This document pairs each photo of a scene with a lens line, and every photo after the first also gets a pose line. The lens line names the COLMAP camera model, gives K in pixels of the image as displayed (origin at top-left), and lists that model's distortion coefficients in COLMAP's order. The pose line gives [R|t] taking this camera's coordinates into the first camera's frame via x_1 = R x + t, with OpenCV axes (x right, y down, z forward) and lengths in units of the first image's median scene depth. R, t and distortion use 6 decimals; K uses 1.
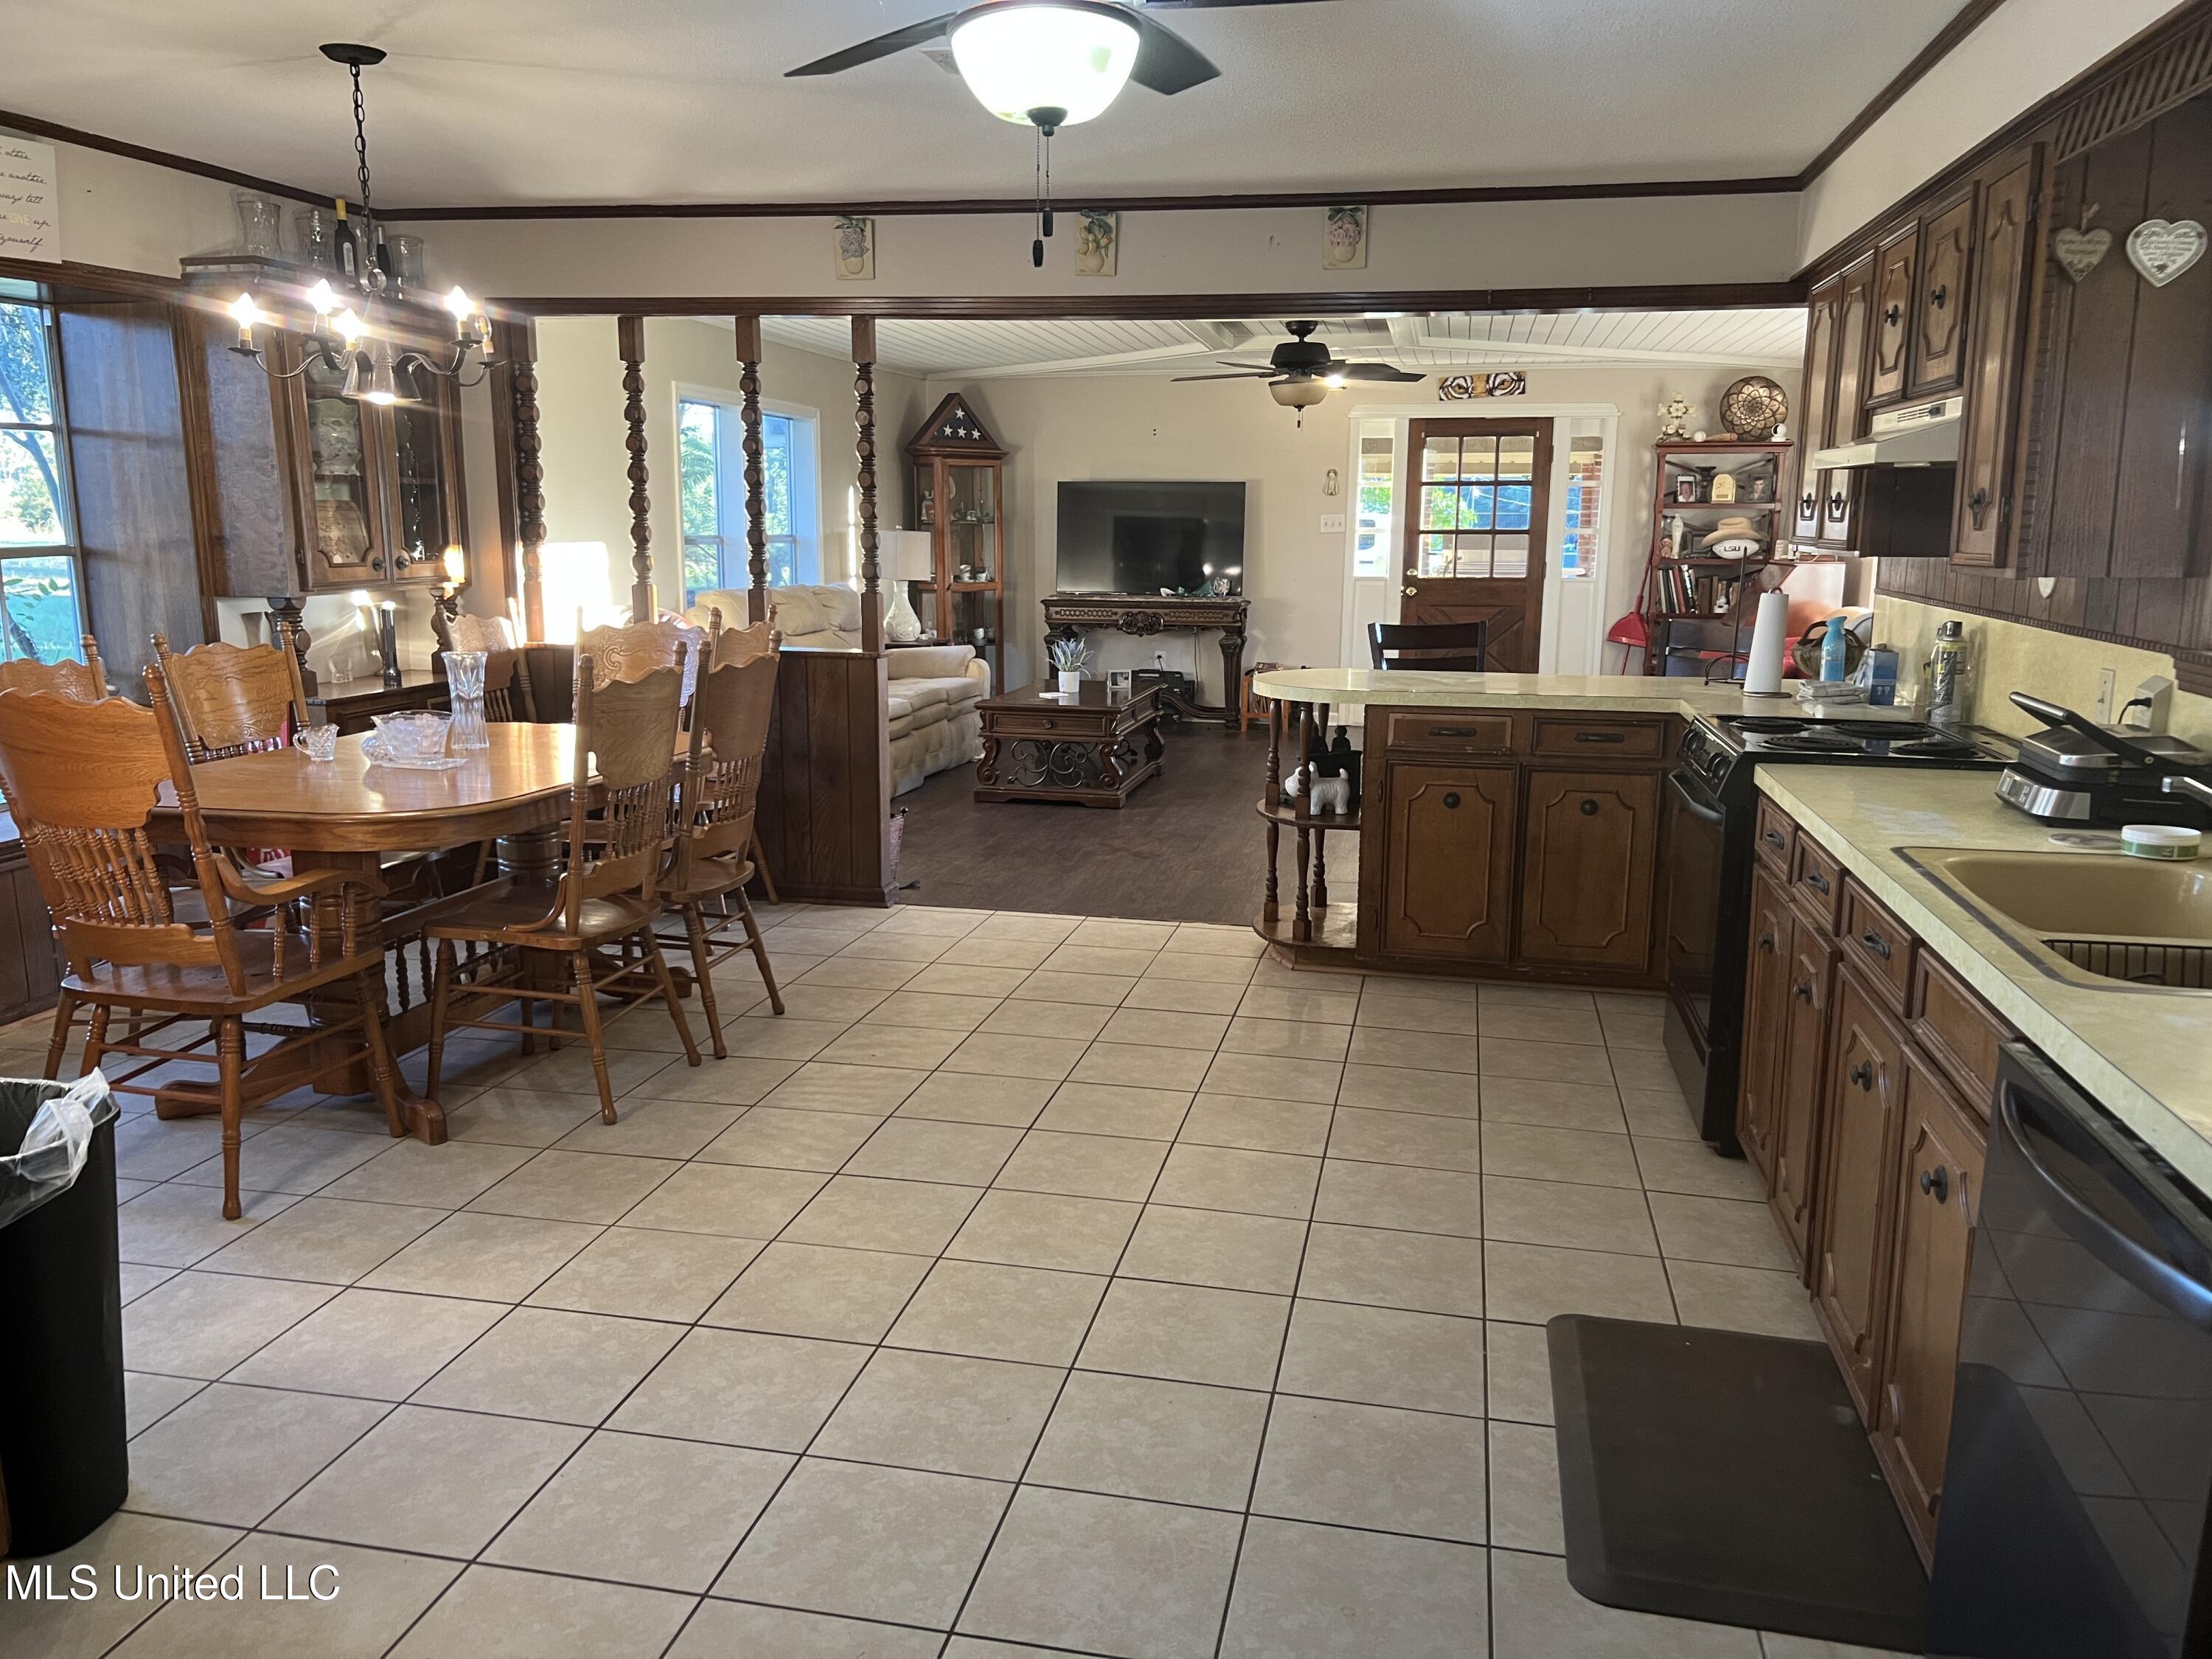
lens RADIAL K [[1663.2, 0, 1111.7], [0, 1663.2, 838.6], [0, 0, 1]] dist [0.051544, -0.061454]
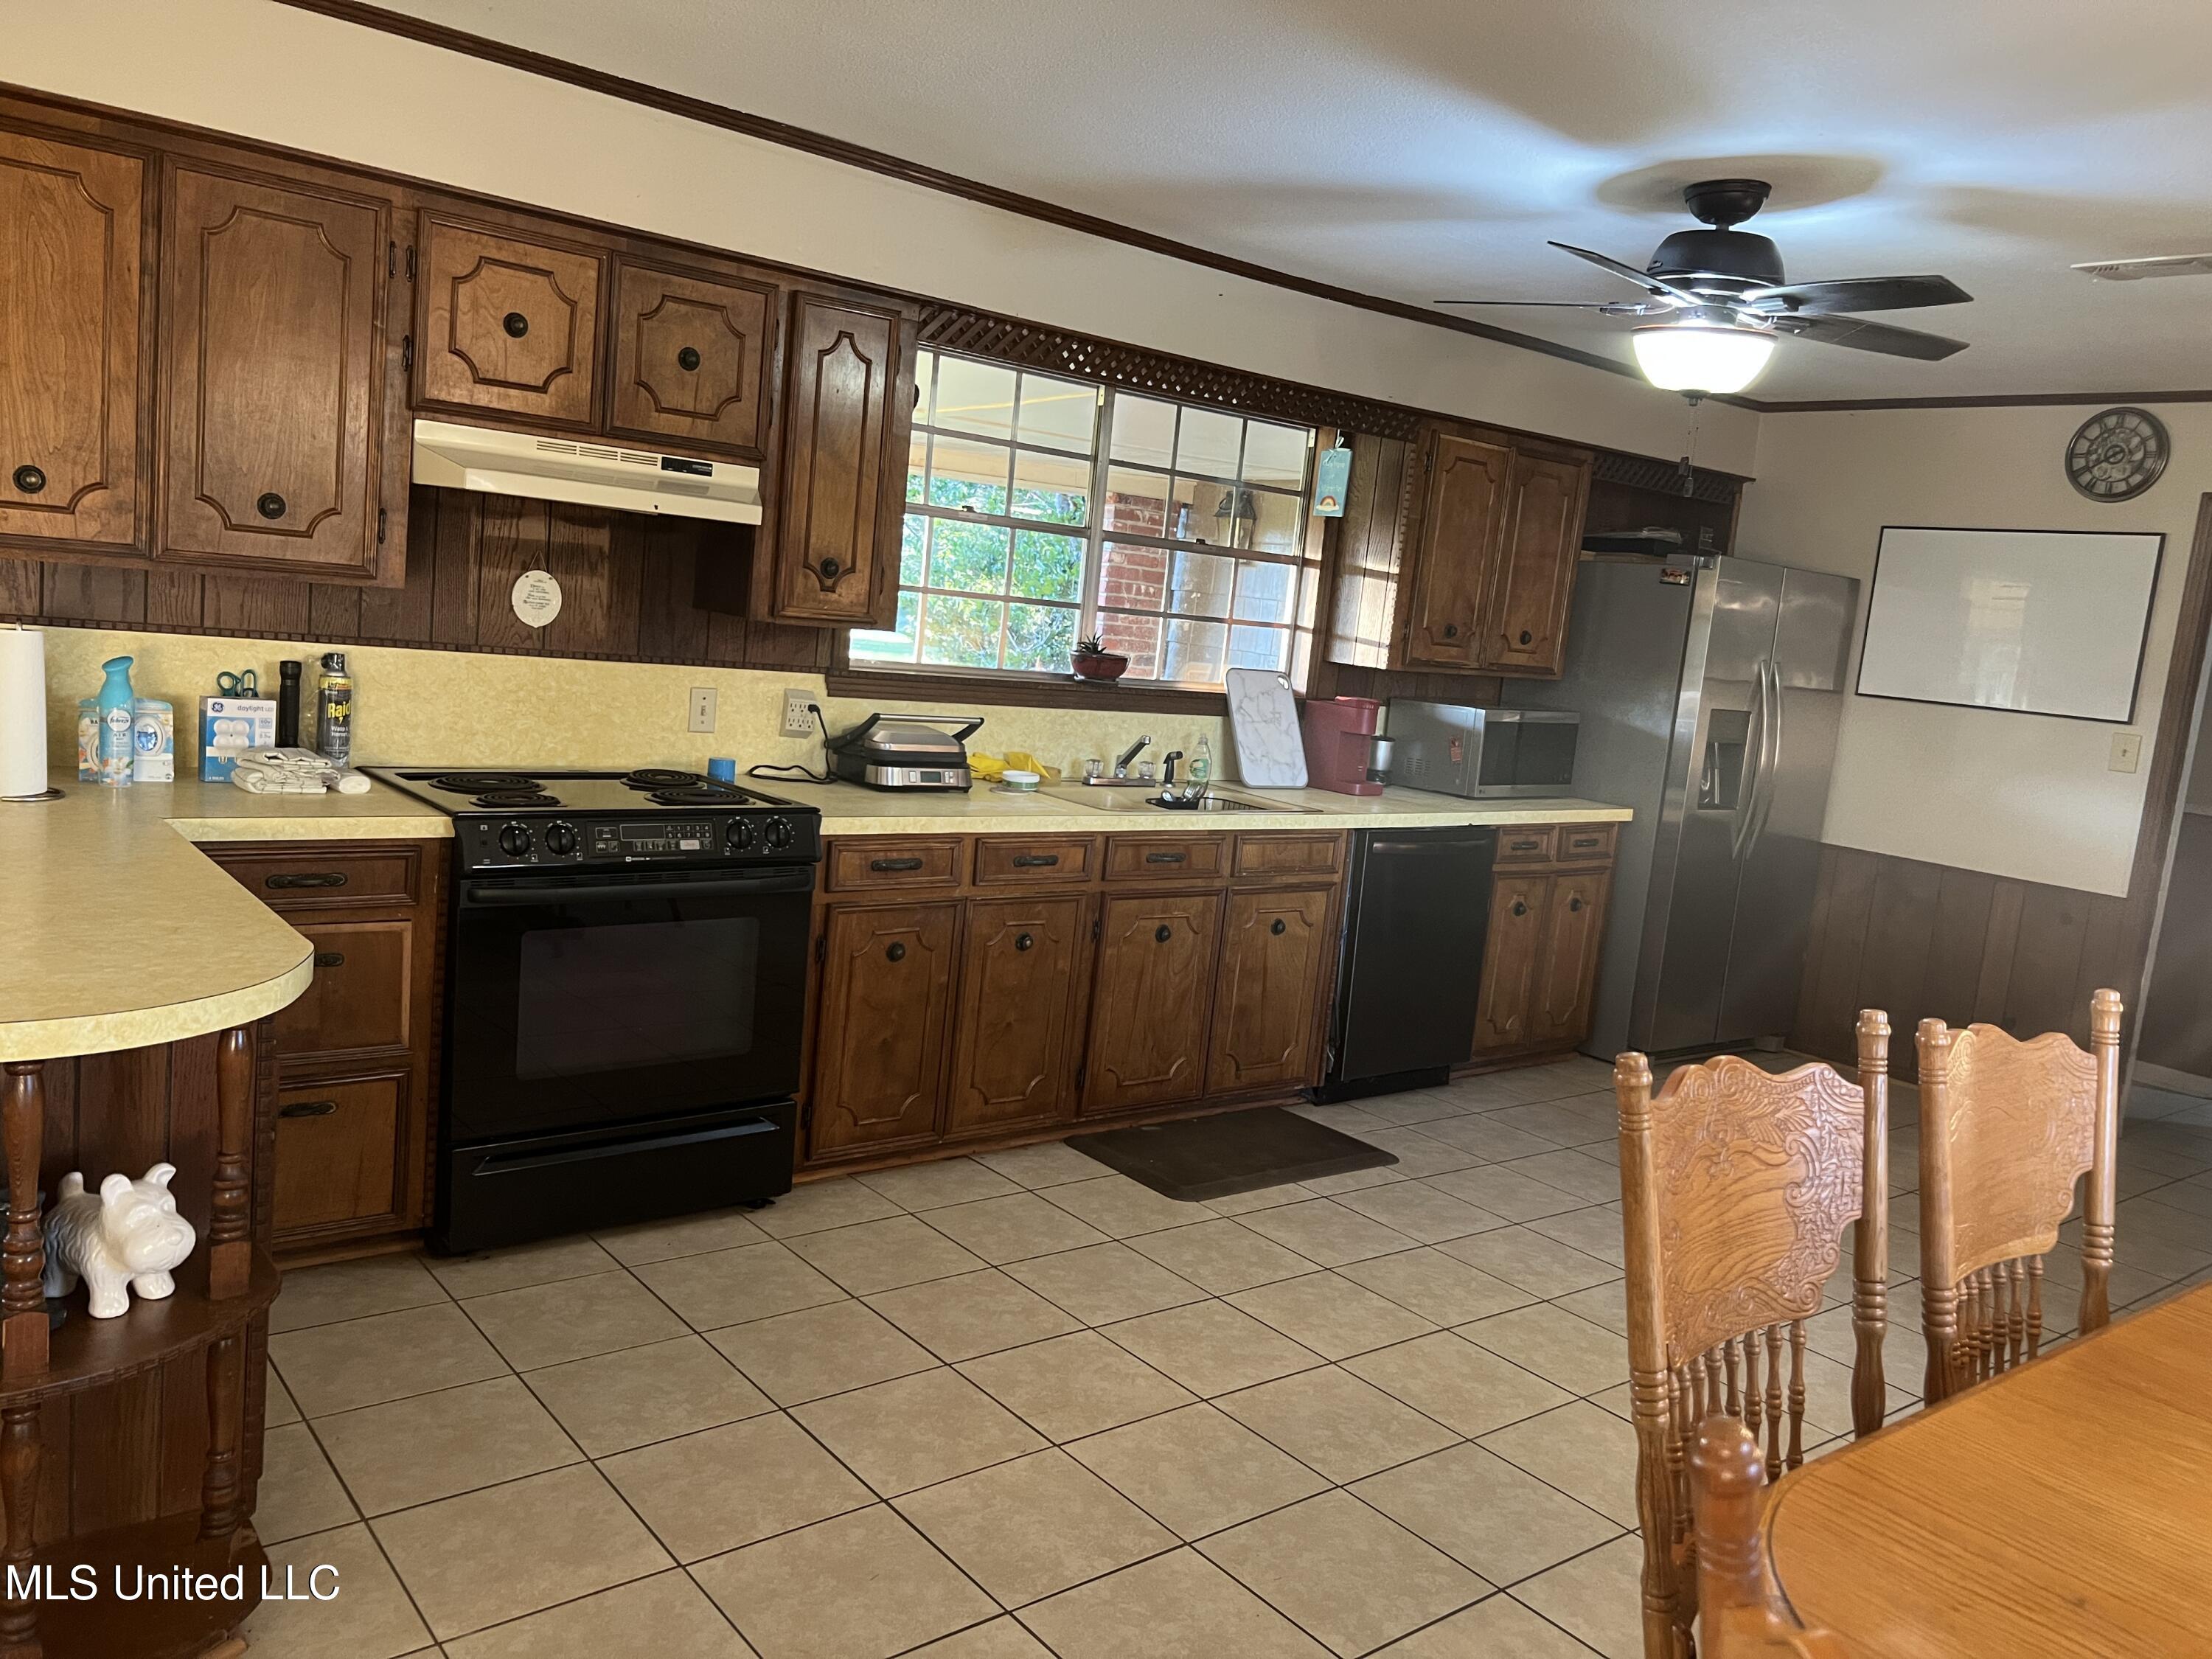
lens RADIAL K [[1663.2, 0, 1113.4], [0, 1663.2, 819.3], [0, 0, 1]] dist [0.051544, -0.061454]
pose [[-0.769112, -0.171404, 0.615701, -0.322678], [0.014320, 0.958503, 0.284724, -0.271494], [-0.638954, 0.227802, -0.734741, 1.325993]]
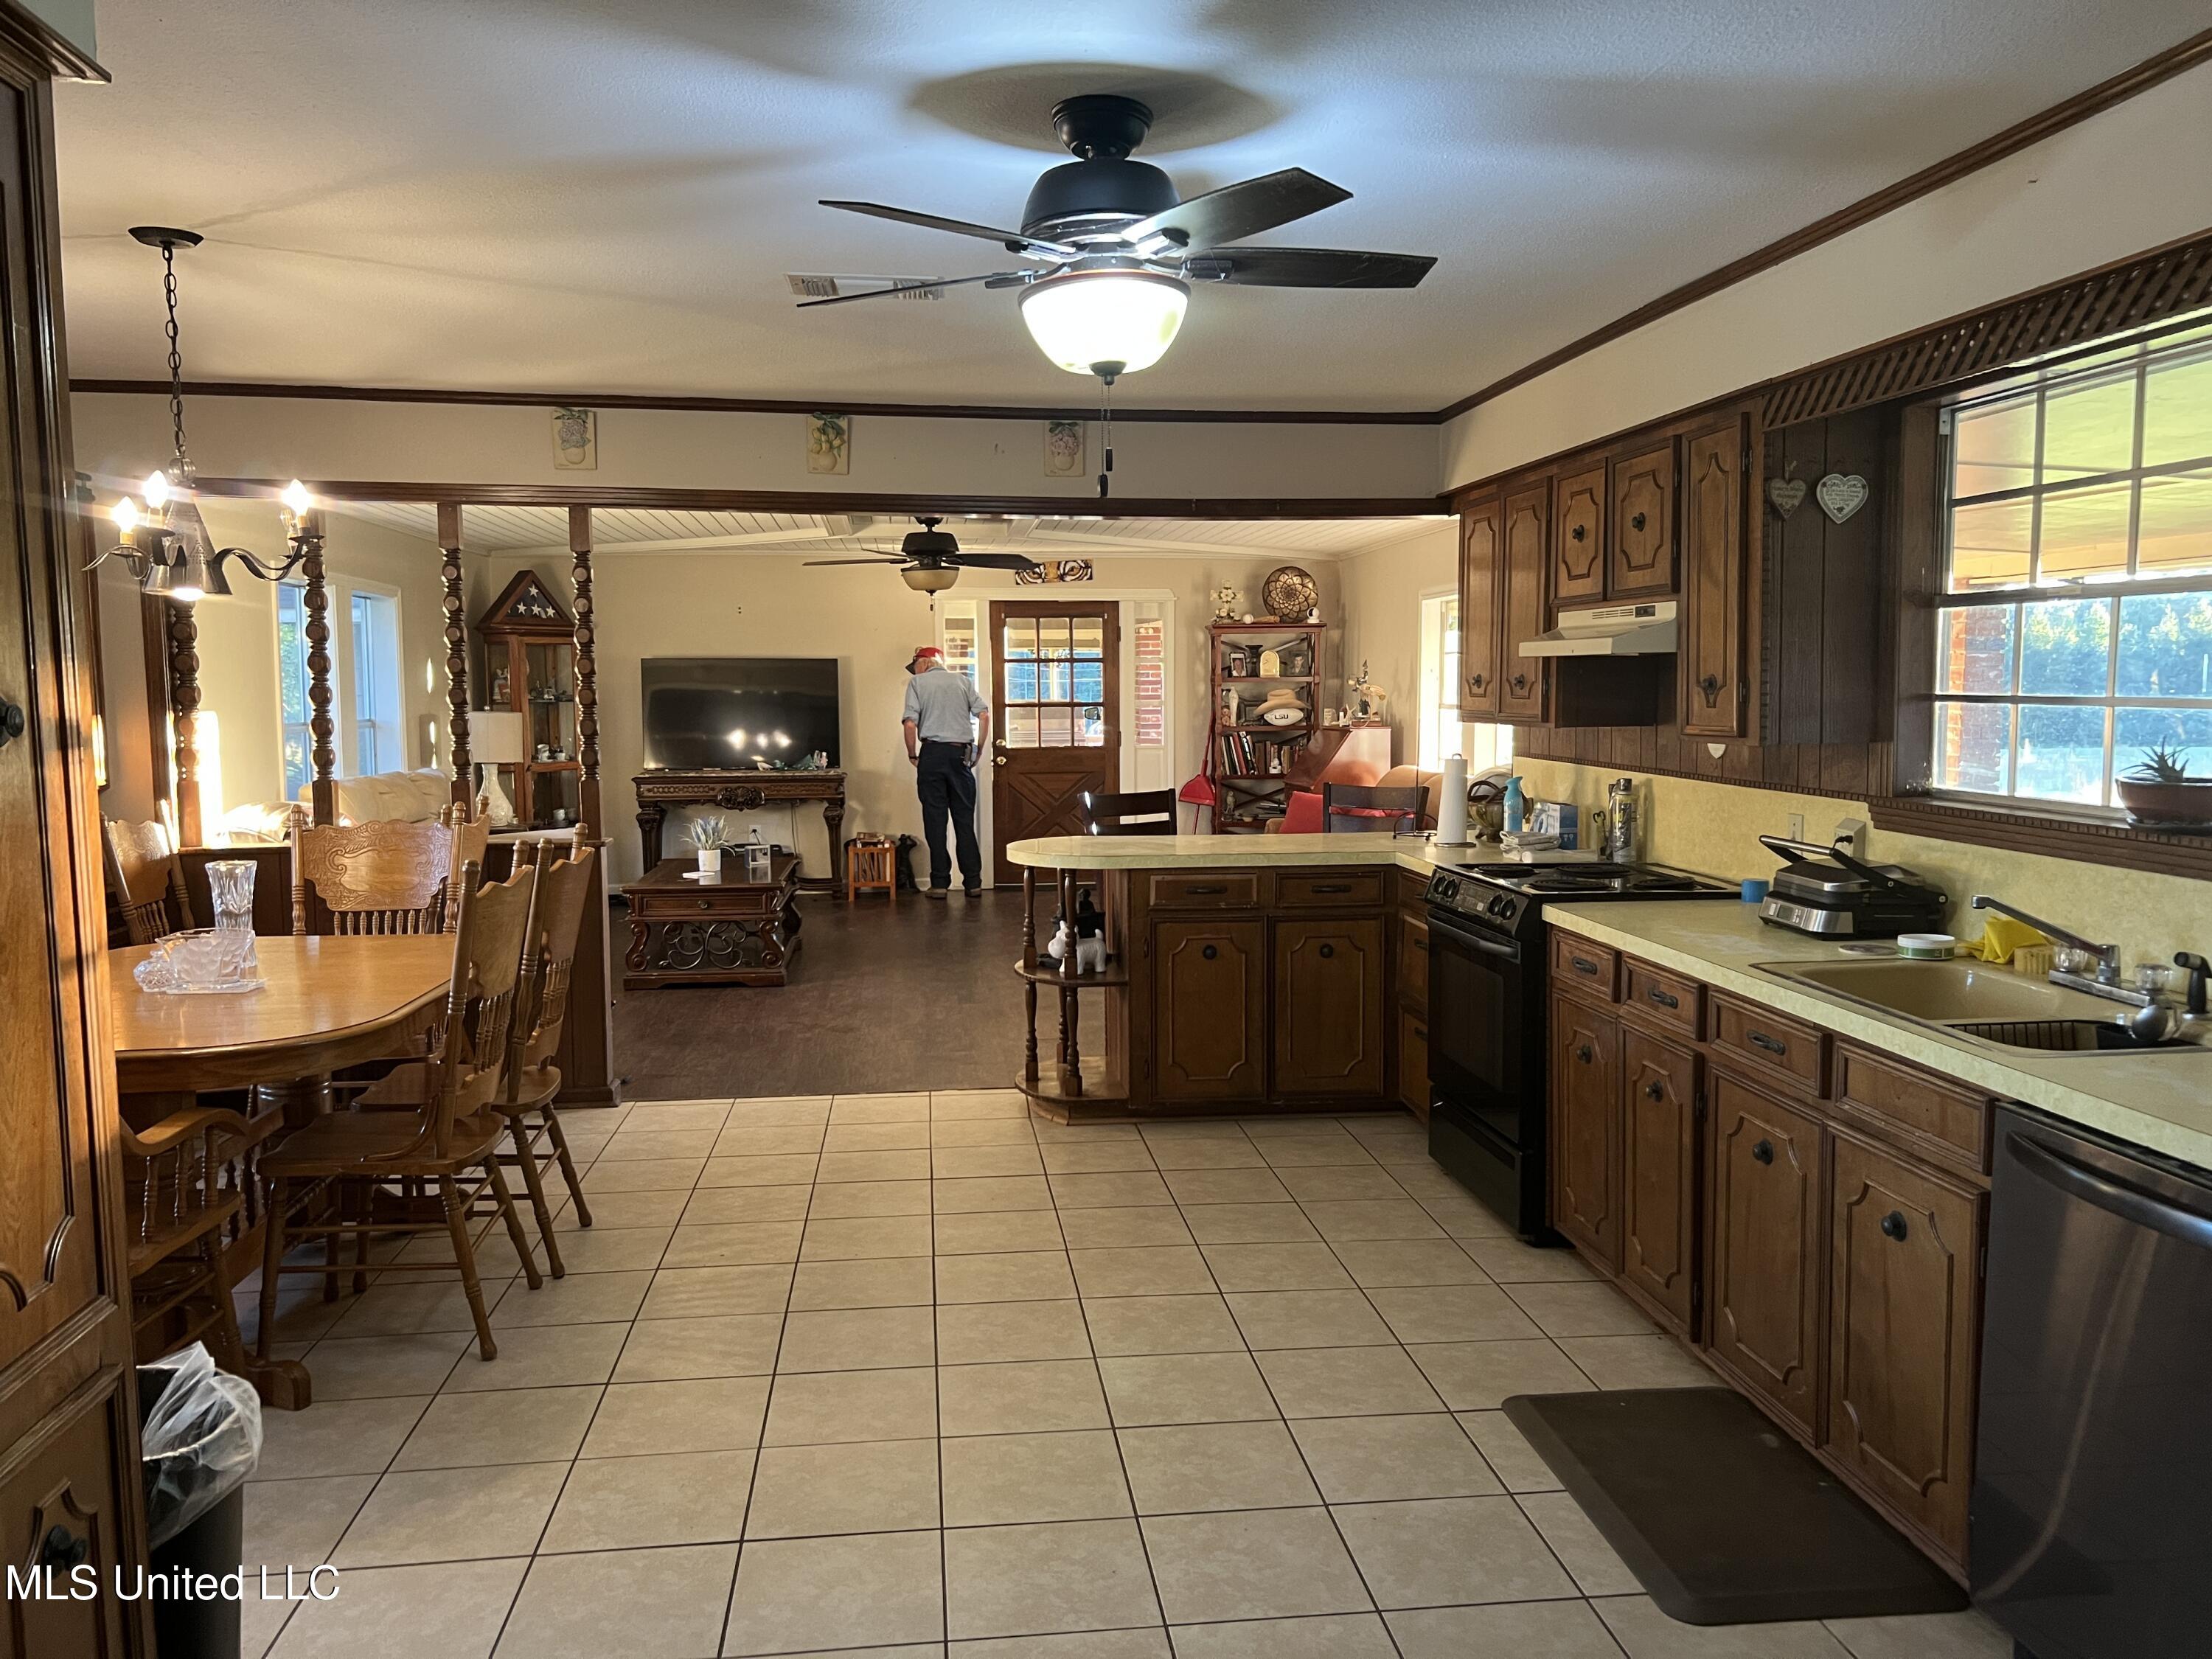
lens RADIAL K [[1663.2, 0, 1120.9], [0, 1663.2, 832.7], [0, 0, 1]] dist [0.051544, -0.061454]
pose [[0.945670, -0.041894, 0.322418, -0.222277], [0.074503, 0.993199, -0.089470, -0.009073], [-0.316477, 0.108631, 0.942360, -0.018552]]
